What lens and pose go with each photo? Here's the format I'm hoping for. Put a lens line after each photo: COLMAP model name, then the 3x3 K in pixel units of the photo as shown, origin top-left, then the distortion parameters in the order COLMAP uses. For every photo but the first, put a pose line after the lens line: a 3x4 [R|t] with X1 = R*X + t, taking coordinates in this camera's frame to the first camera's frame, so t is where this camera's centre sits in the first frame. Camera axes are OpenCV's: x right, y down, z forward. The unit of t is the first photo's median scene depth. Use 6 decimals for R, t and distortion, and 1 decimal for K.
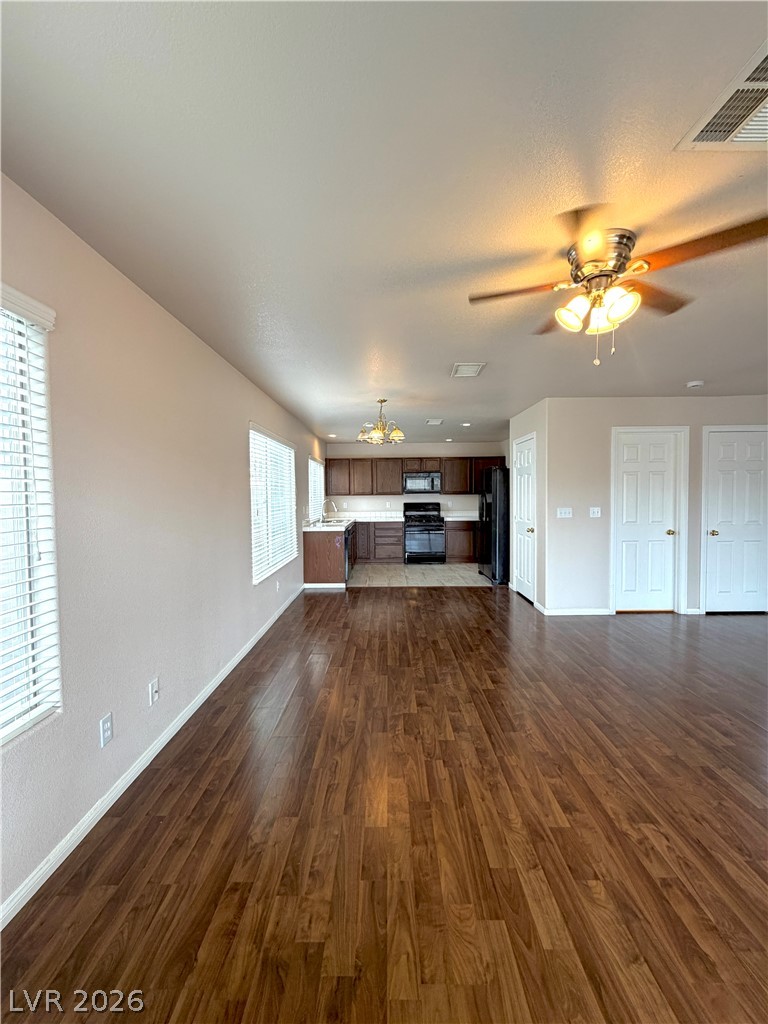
lens RADIAL K [[410.9, 0, 384.2], [0, 410.9, 509.7], [0, 0, 1]] dist [0.000021, 0.000218]
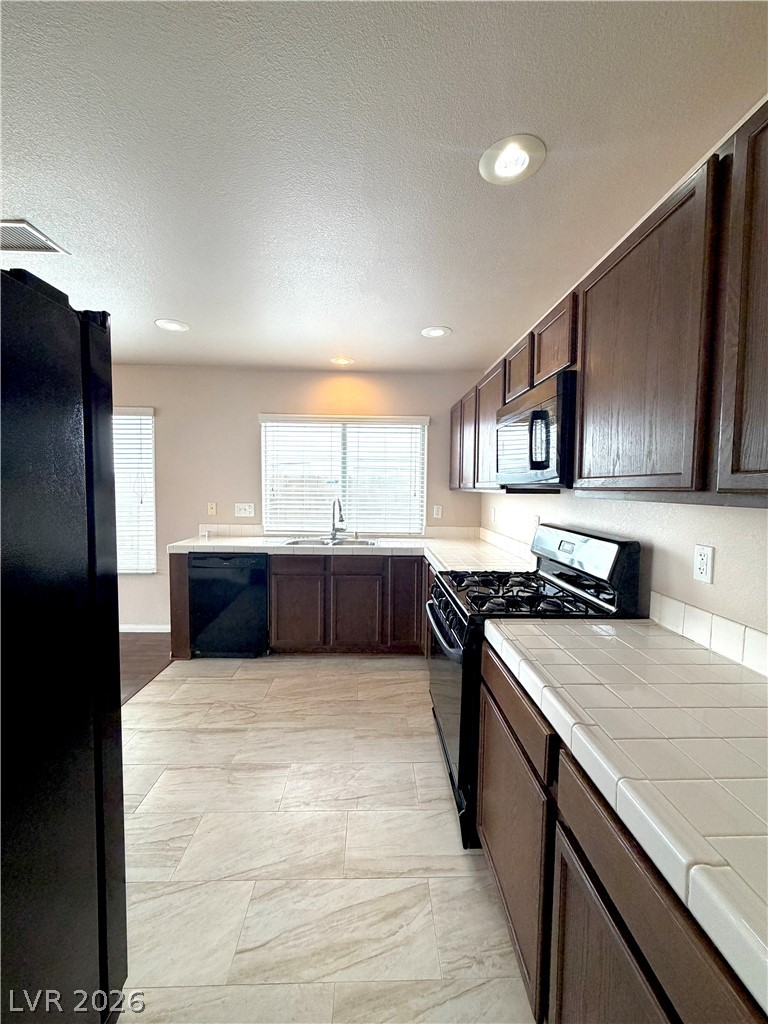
lens RADIAL K [[410.9, 0, 384.2], [0, 410.9, 509.7], [0, 0, 1]] dist [0.000021, 0.000218]
pose [[0.037530, 0.070363, -0.996815, 0.573539], [-0.049866, 0.996407, 0.068457, -0.071927], [0.998051, 0.047138, 0.040903, 1.662920]]
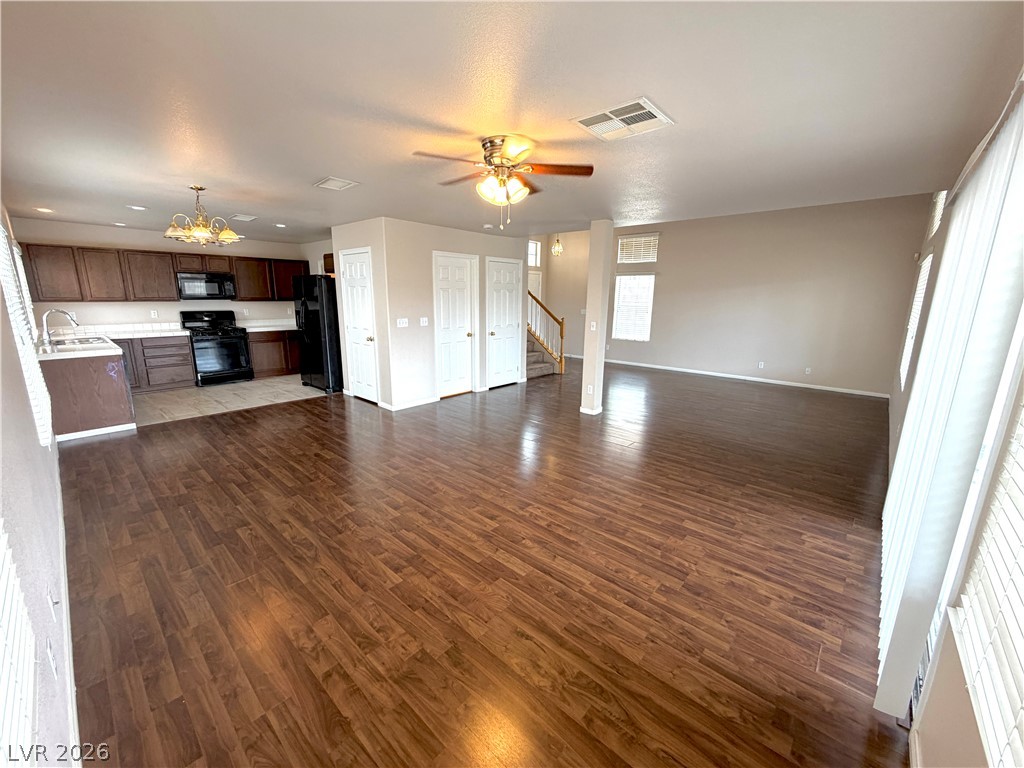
lens RADIAL K [[410.9, 0, 512.0], [0, 410.9, 384.0], [0, 0, 1]] dist [0.000021, 0.000218]
pose [[0.663651, -0.142223, 0.734398, -0.242841], [0.010048, 0.983366, 0.181358, -0.030860], [-0.747975, -0.112980, 0.654040, -0.018728]]
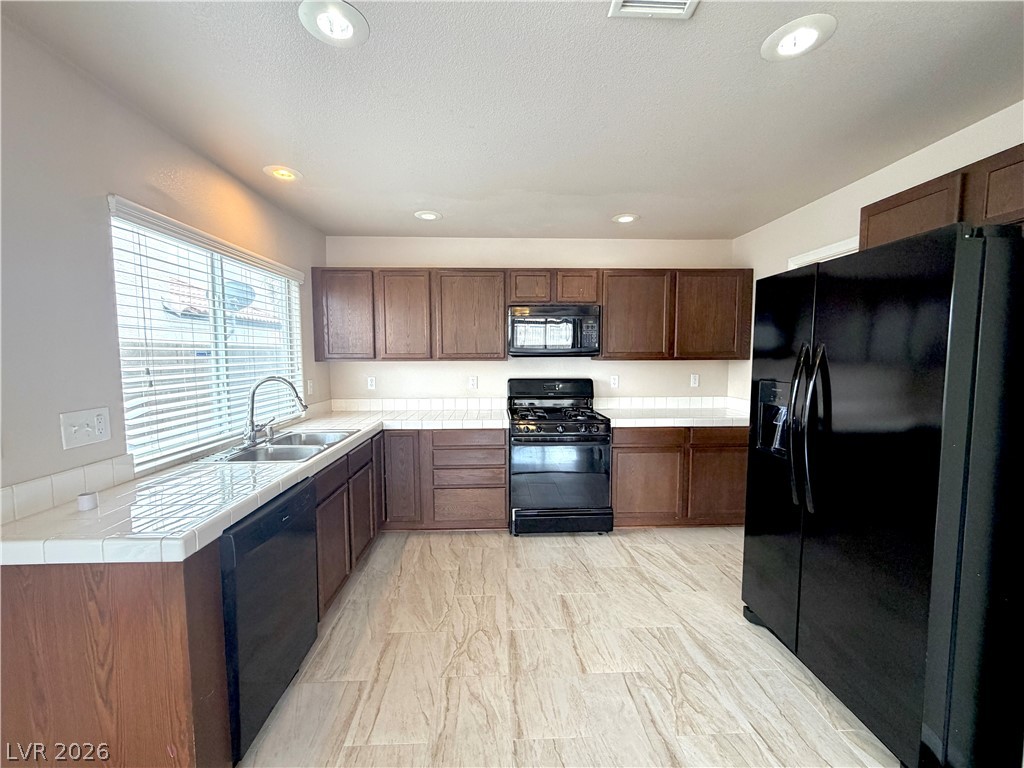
lens RADIAL K [[410.9, 0, 512.0], [0, 410.9, 384.0], [0, 0, 1]] dist [0.000021, 0.000218]
pose [[0.998739, 0.005364, 0.049918, 0.055649], [-0.006998, 0.999443, 0.032624, -0.047771], [-0.049715, -0.032932, 0.998220, 1.076761]]
